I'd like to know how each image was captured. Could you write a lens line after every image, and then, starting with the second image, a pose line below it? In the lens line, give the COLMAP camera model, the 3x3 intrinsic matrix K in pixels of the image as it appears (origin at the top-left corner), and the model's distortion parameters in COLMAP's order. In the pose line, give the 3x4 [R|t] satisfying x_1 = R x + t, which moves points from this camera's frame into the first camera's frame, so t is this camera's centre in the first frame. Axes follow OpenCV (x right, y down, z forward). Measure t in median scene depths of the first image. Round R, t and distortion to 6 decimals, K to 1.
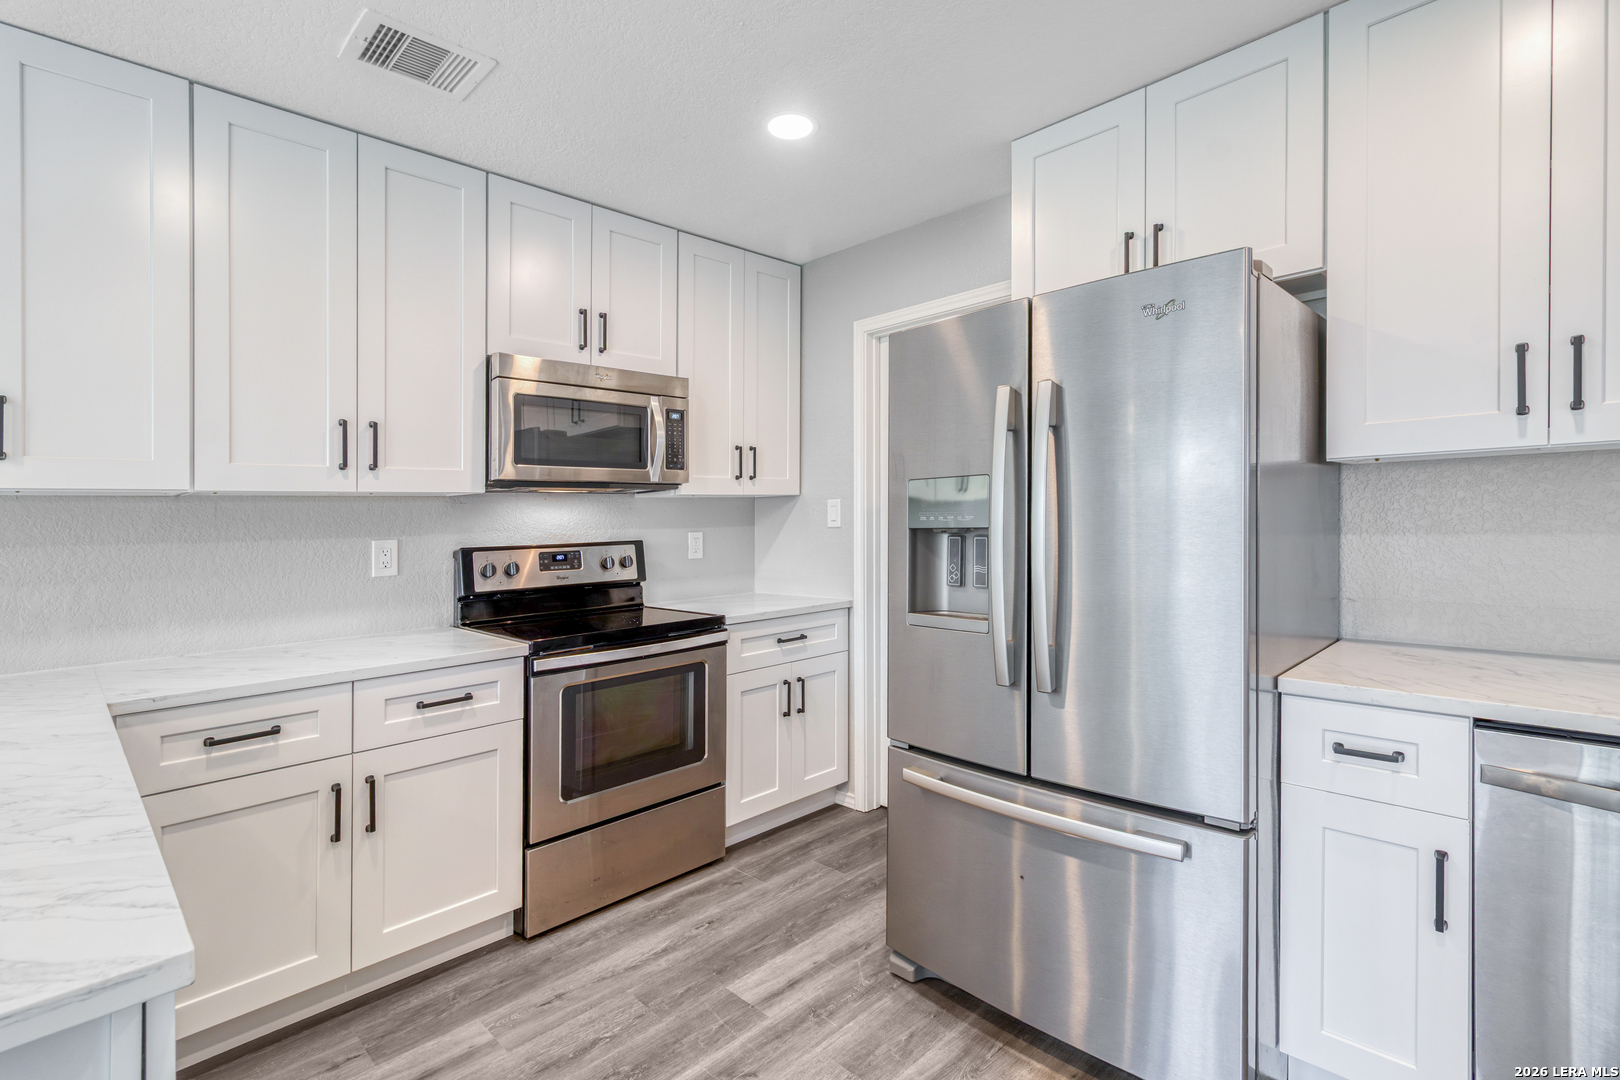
lens RADIAL K [[747.3, 0, 809.8], [0, 747.3, 537.1], [0, 0, 1]] dist [0.005275, -0.001300]
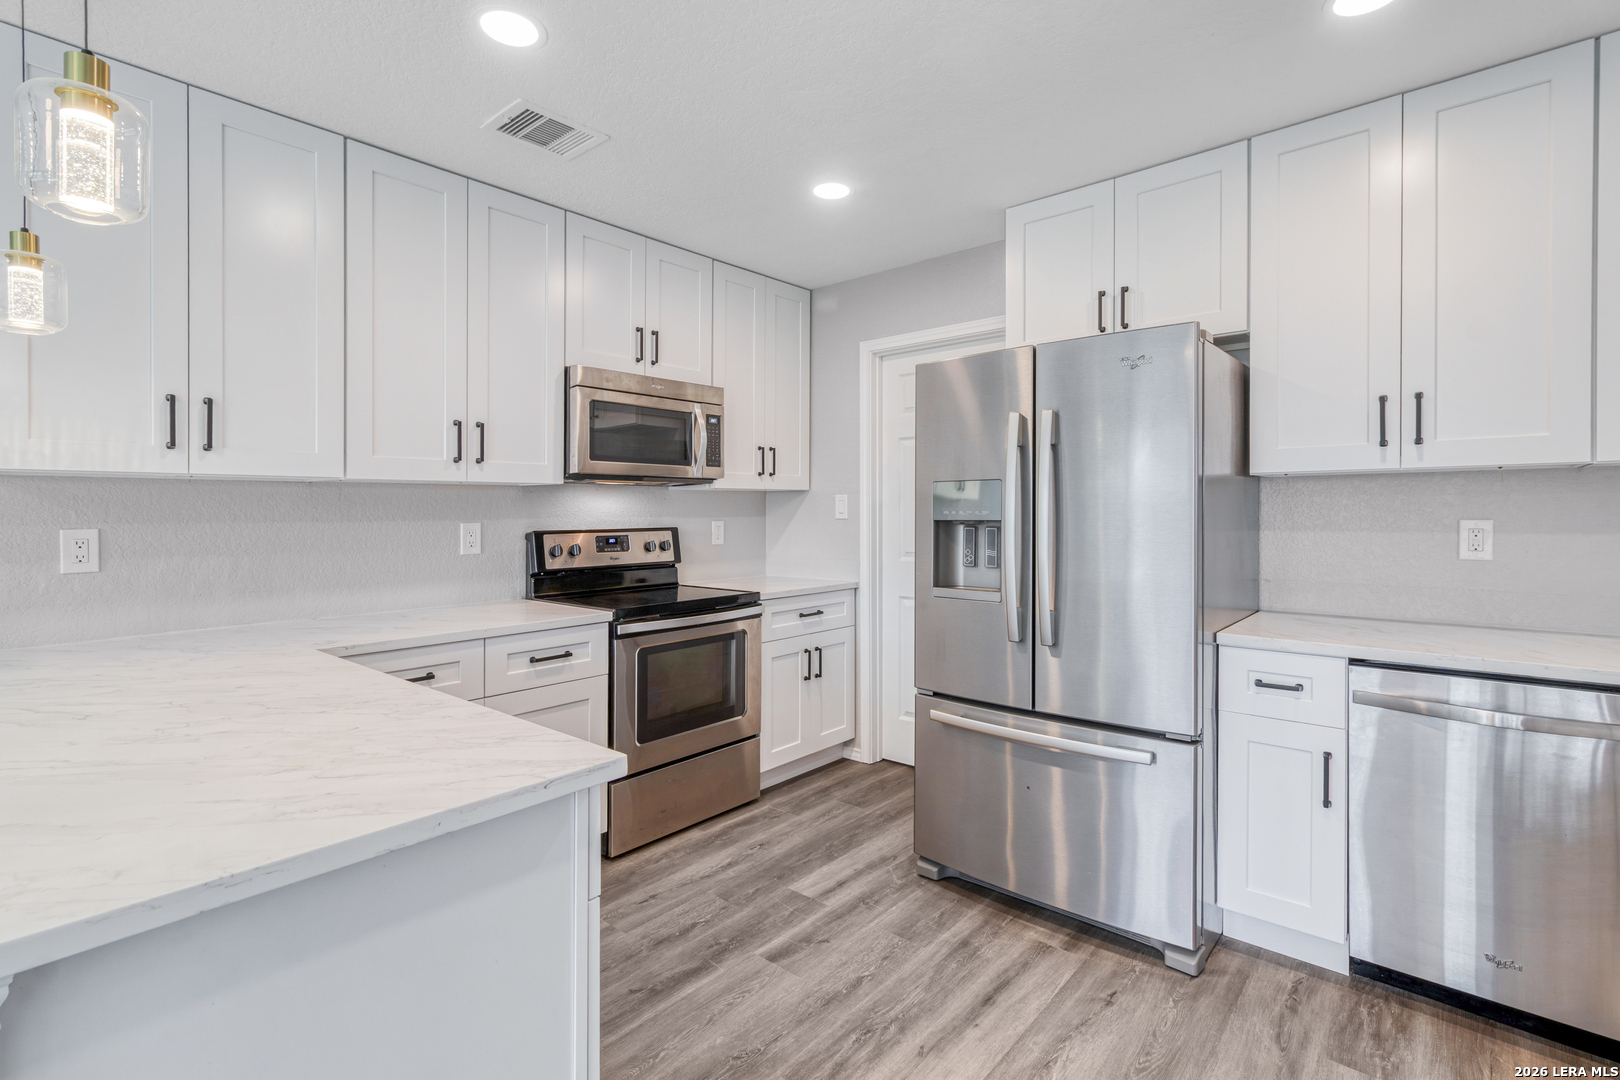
lens RADIAL K [[747.3, 0, 806.9], [0, 747.3, 509.9], [0, 0, 1]] dist [0.005275, -0.001300]
pose [[0.997158, 0.018207, 0.073105, -0.174989], [-0.016257, 0.999498, -0.027181, 0.008848], [-0.073563, 0.025916, 0.996954, -0.243931]]
